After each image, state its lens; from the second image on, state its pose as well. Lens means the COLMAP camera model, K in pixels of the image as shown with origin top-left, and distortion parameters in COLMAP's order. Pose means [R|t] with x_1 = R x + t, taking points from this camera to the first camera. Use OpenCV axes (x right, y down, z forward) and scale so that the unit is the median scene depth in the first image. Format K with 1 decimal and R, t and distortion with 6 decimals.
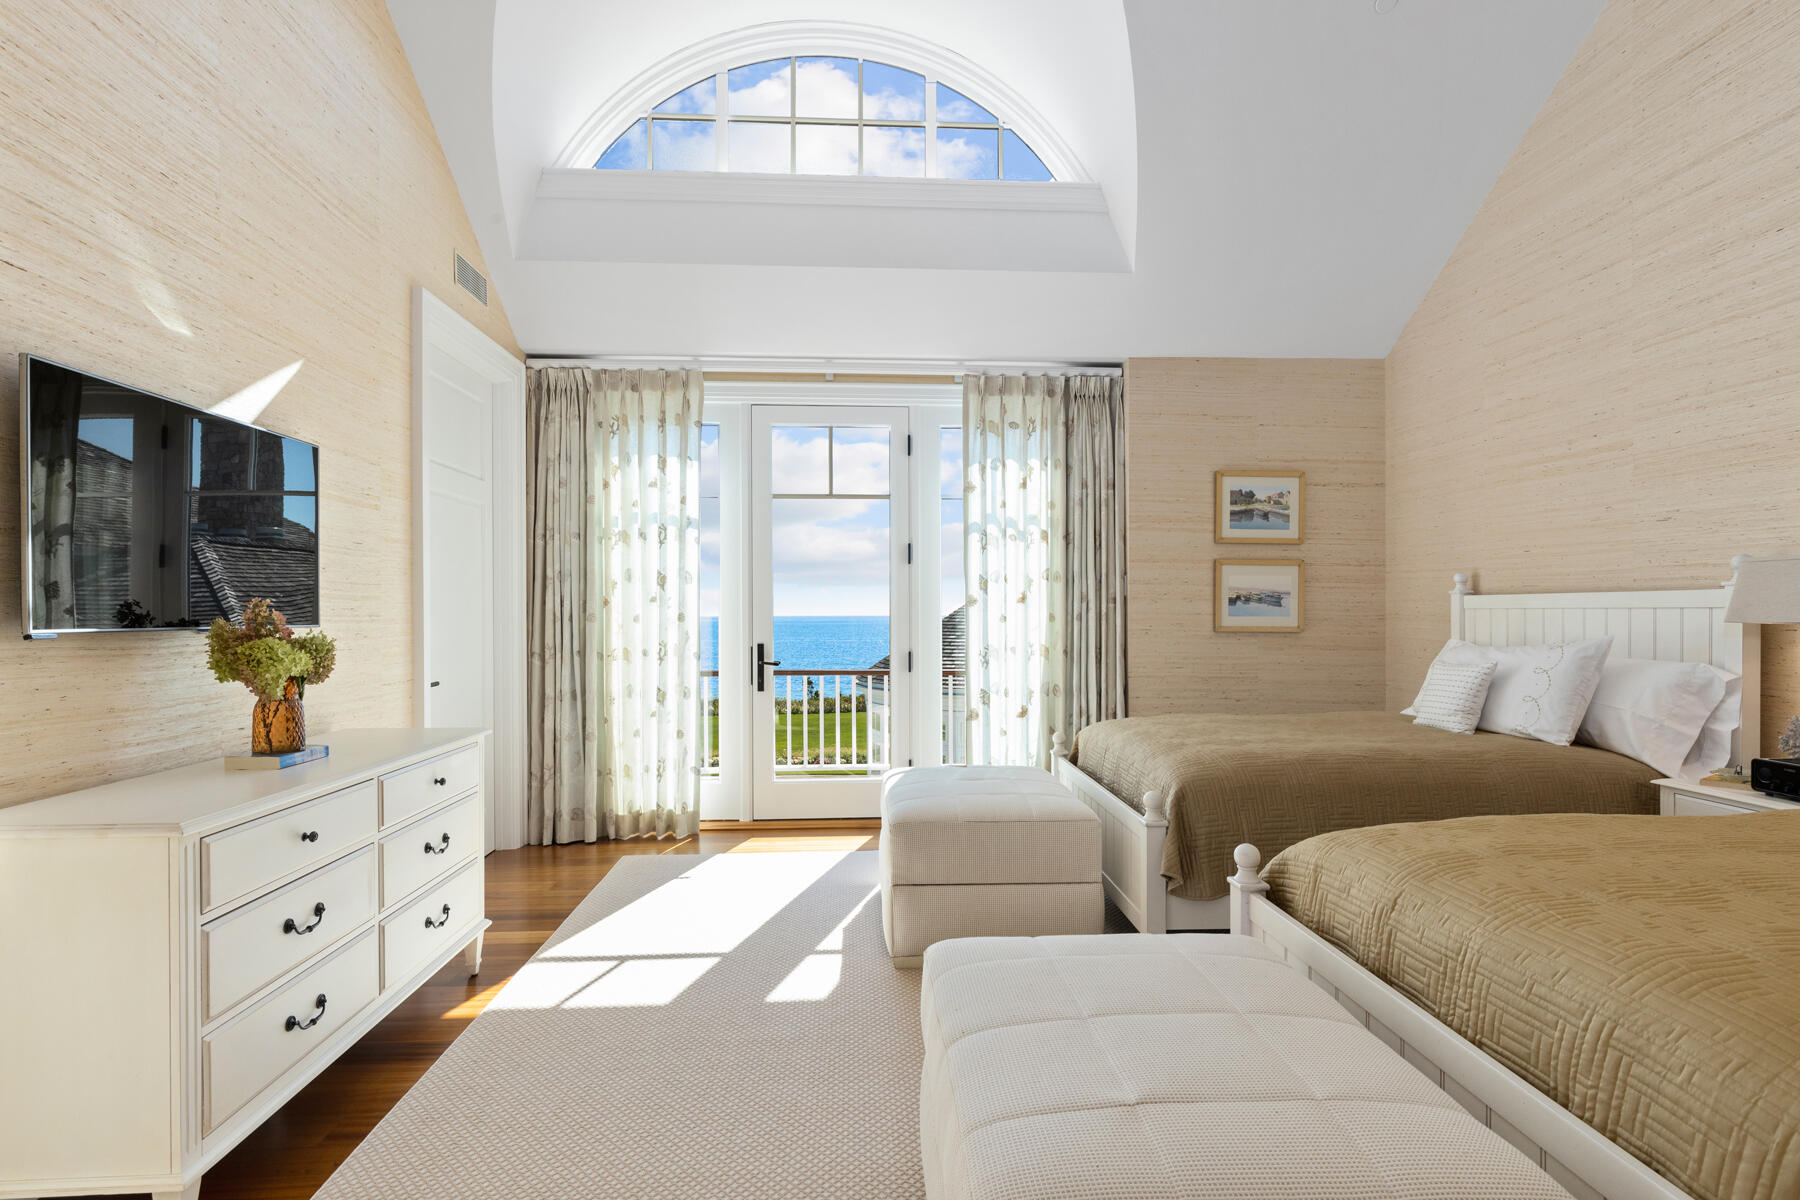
lens RADIAL K [[900.5, 0, 904.2], [0, 900.5, 596.4], [0, 0, 1]] dist [0.000779, -0.000002]
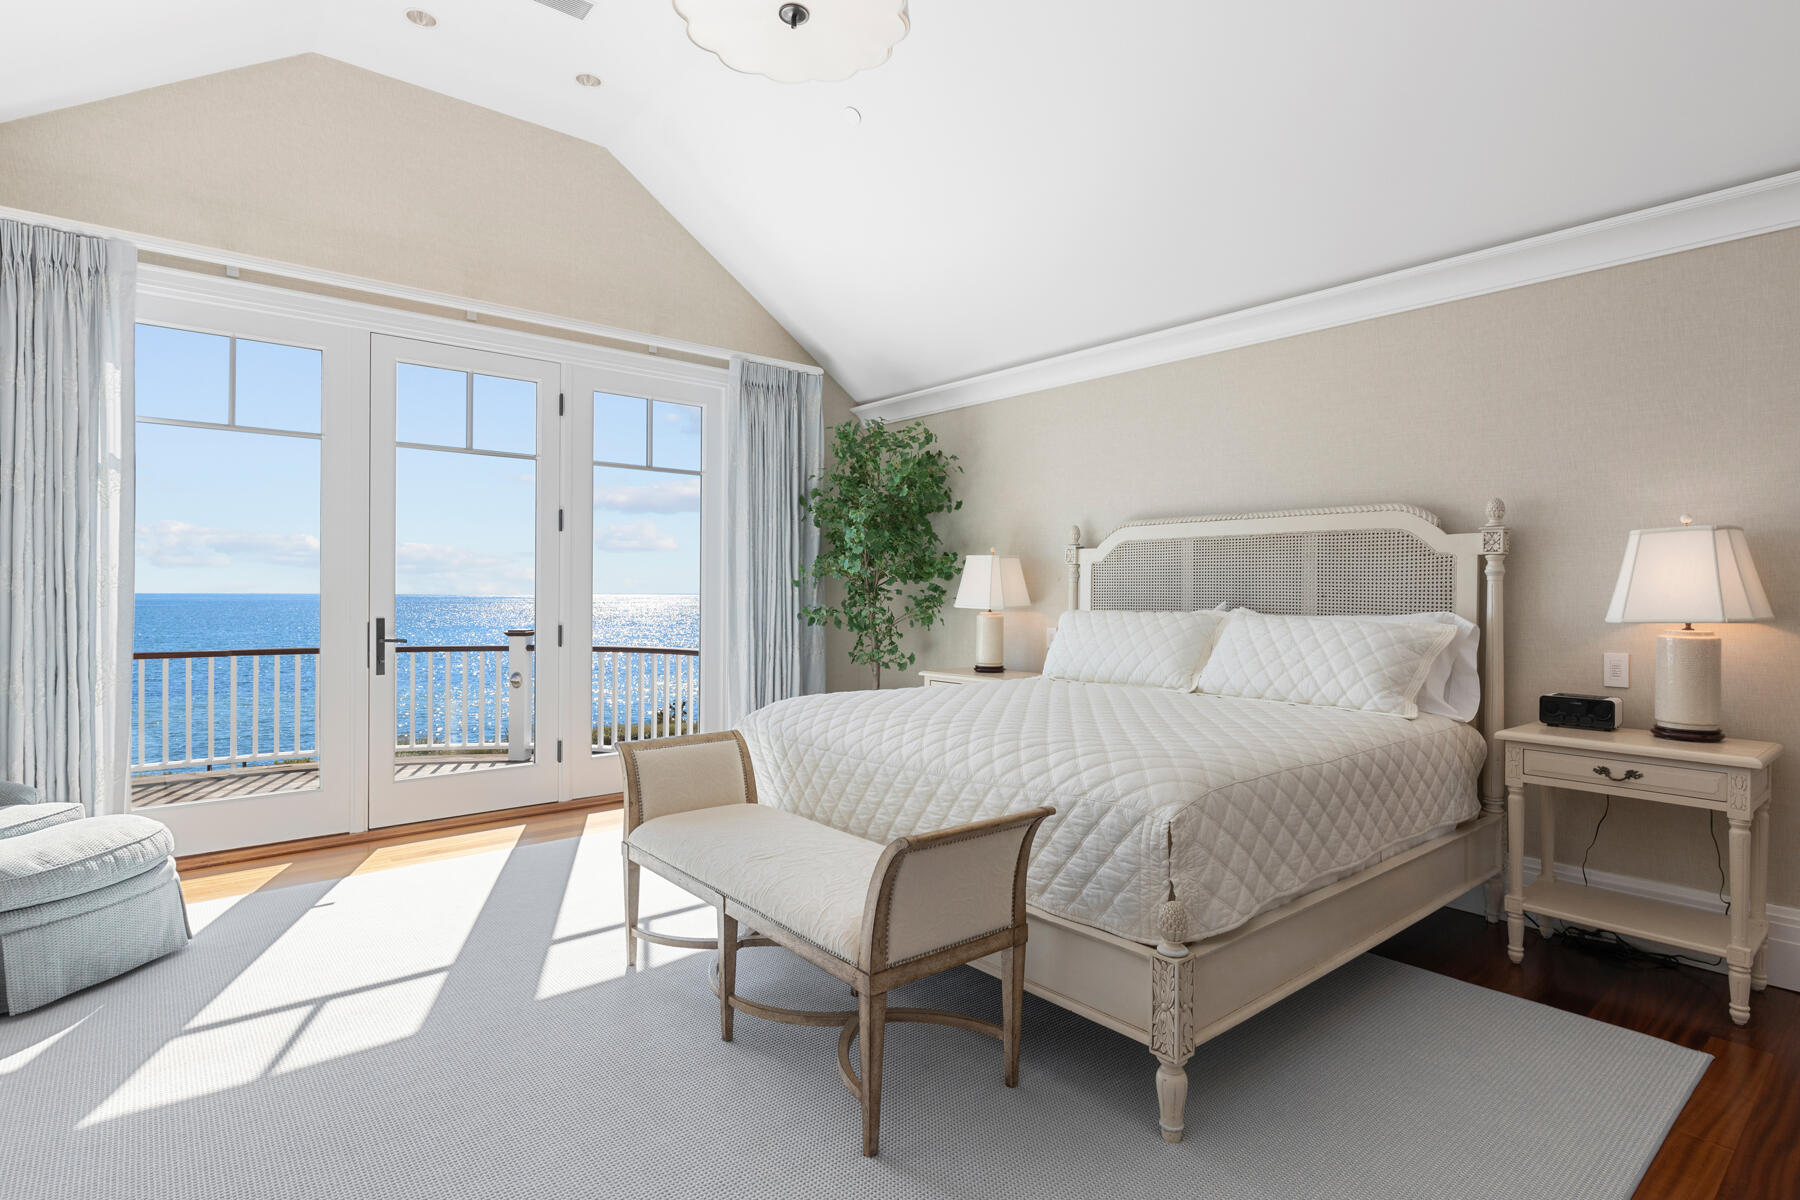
lens RADIAL K [[933.1, 0, 897.7], [0, 933.1, 605.7], [0, 0, 1]] dist [-0.000643, -0.000140]
pose [[0.790810, -0.004577, 0.612044, -0.311178], [-0.023741, 0.998990, 0.038147, -0.004047], [-0.611601, -0.044698, 0.789903, 0.011865]]
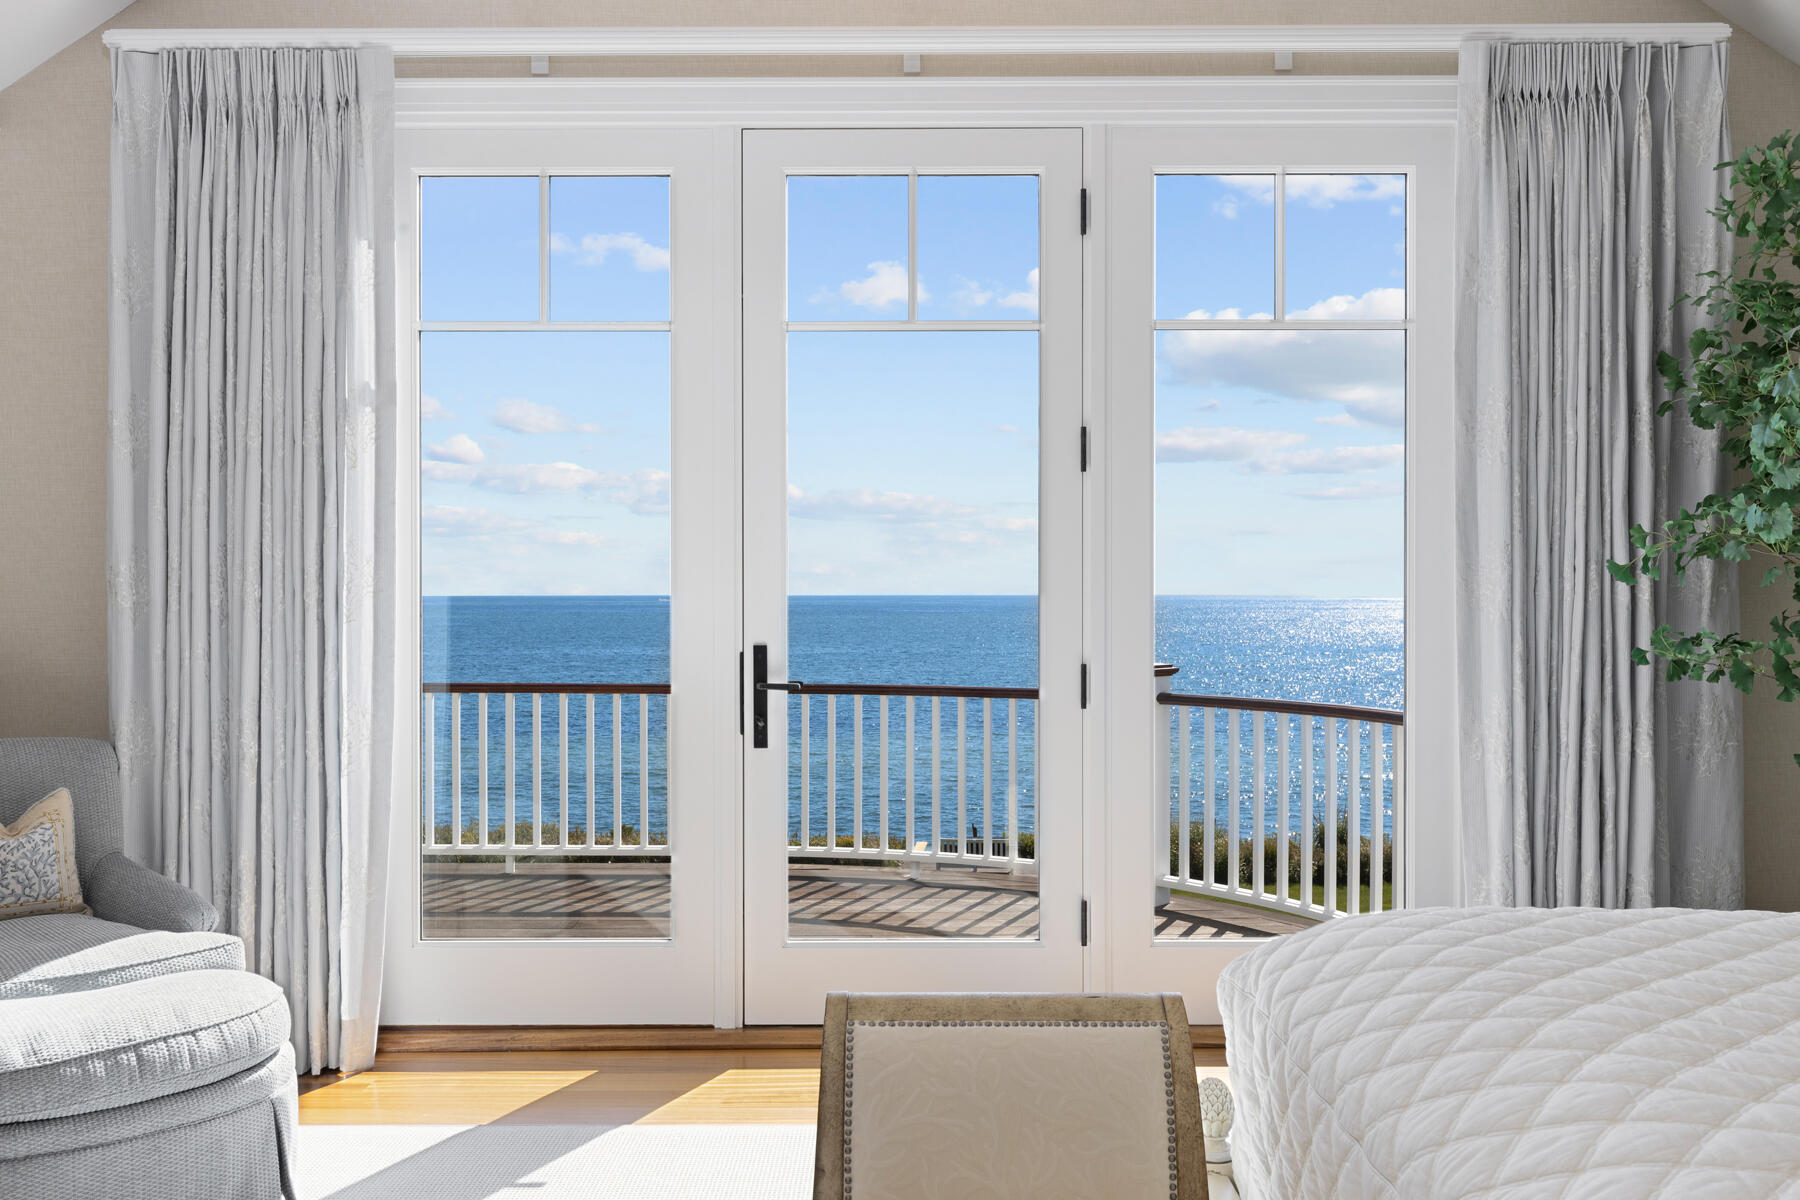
lens RADIAL K [[1521.9, 0, 897.7], [0, 1521.9, 589.5], [0, 0, 1]] dist [-0.008957, 0.012117]
pose [[0.998627, -0.000131, -0.052377, -0.047230], [0.001878, 0.999444, 0.033292, -0.001948], [0.052344, -0.033345, 0.998072, 0.221856]]
